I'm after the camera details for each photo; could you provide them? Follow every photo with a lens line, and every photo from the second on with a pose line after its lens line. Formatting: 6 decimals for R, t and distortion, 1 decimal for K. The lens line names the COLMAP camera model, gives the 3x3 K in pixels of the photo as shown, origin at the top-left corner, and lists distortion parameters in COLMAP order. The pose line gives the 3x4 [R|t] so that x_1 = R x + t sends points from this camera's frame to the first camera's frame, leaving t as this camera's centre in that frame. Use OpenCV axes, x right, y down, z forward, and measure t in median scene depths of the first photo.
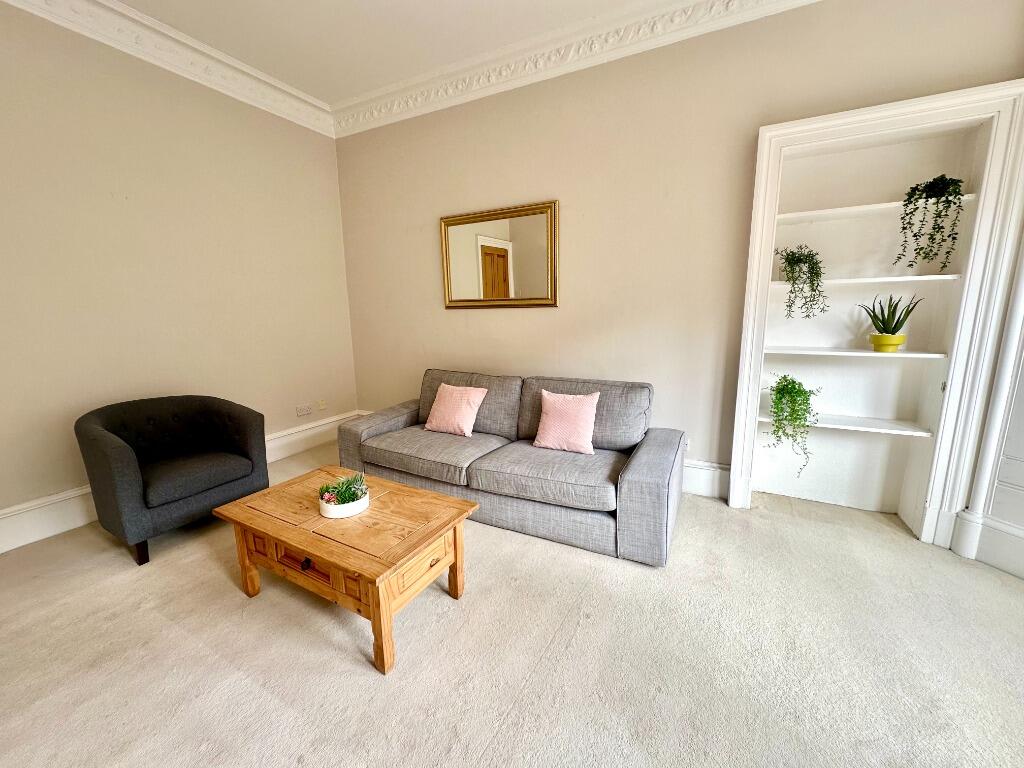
lens RADIAL K [[408.2, 0, 509.7], [0, 408.2, 382.5], [0, 0, 1]] dist [-0.001423, 0.000258]
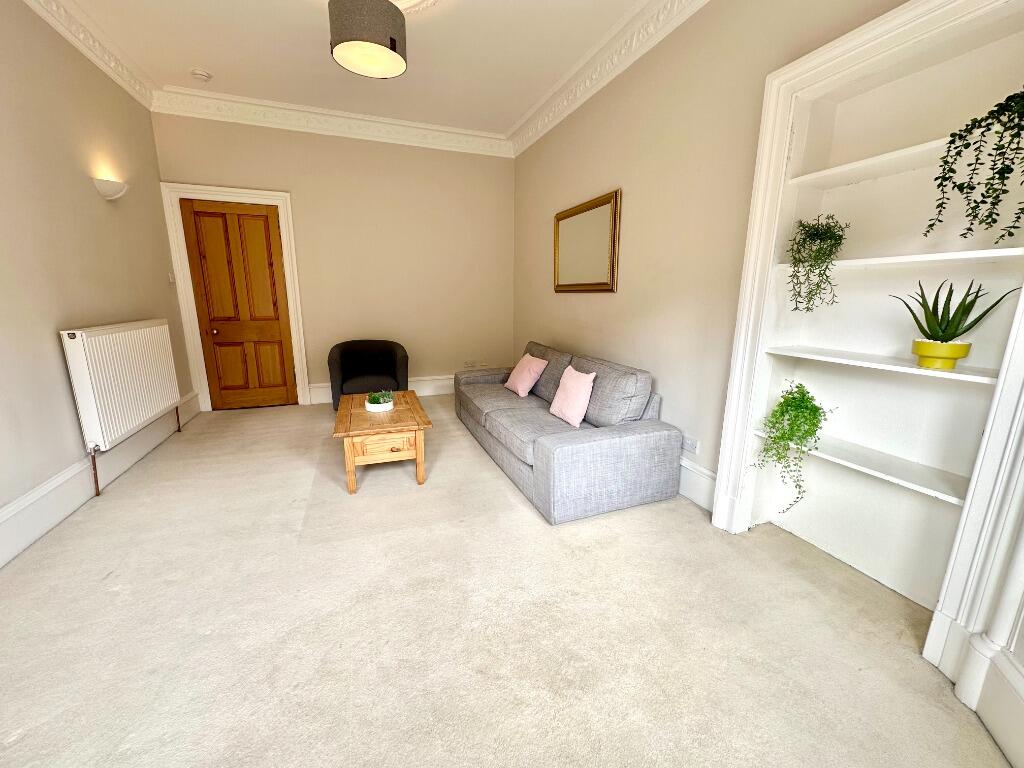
lens RADIAL K [[408.2, 0, 509.7], [0, 408.2, 382.5], [0, 0, 1]] dist [-0.001423, 0.000258]
pose [[0.747143, 0.161396, -0.644770, 0.825060], [-0.136836, 0.986641, 0.088410, -0.016141], [0.650425, 0.022173, 0.759246, 0.050667]]
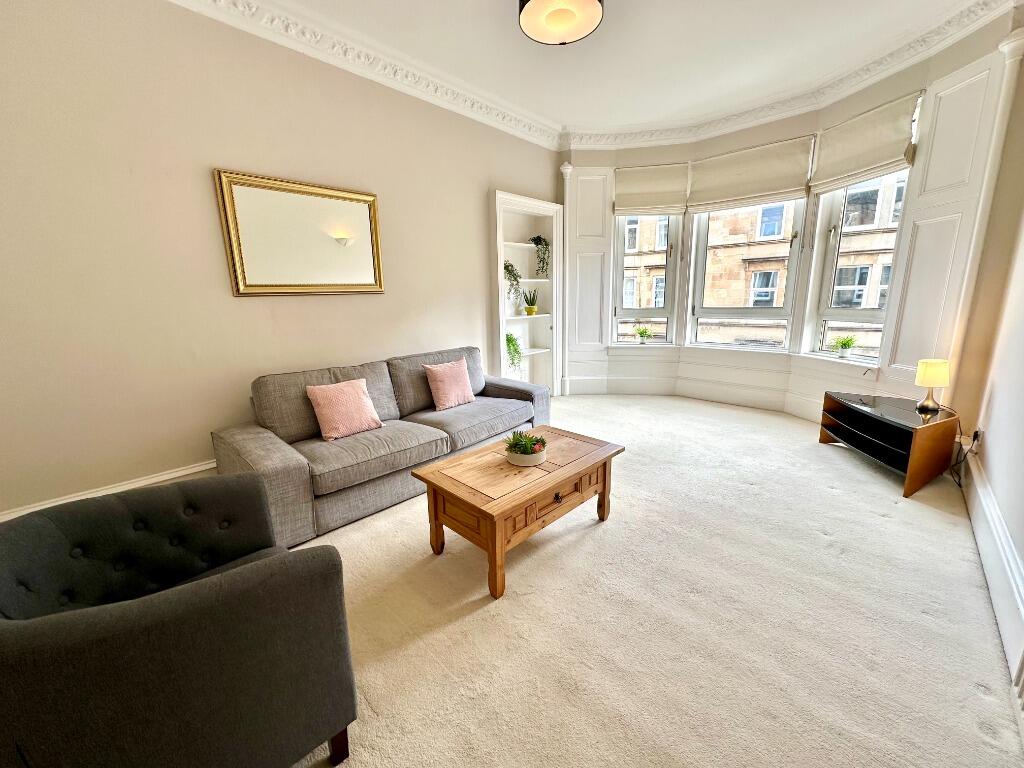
lens RADIAL K [[408.2, 0, 509.7], [0, 408.2, 382.5], [0, 0, 1]] dist [-0.001423, 0.000258]
pose [[0.275795, -0.196076, 0.941005, -1.134322], [0.187855, 0.971091, 0.147287, -0.068407], [-0.942681, 0.136152, 0.304656, 0.504956]]
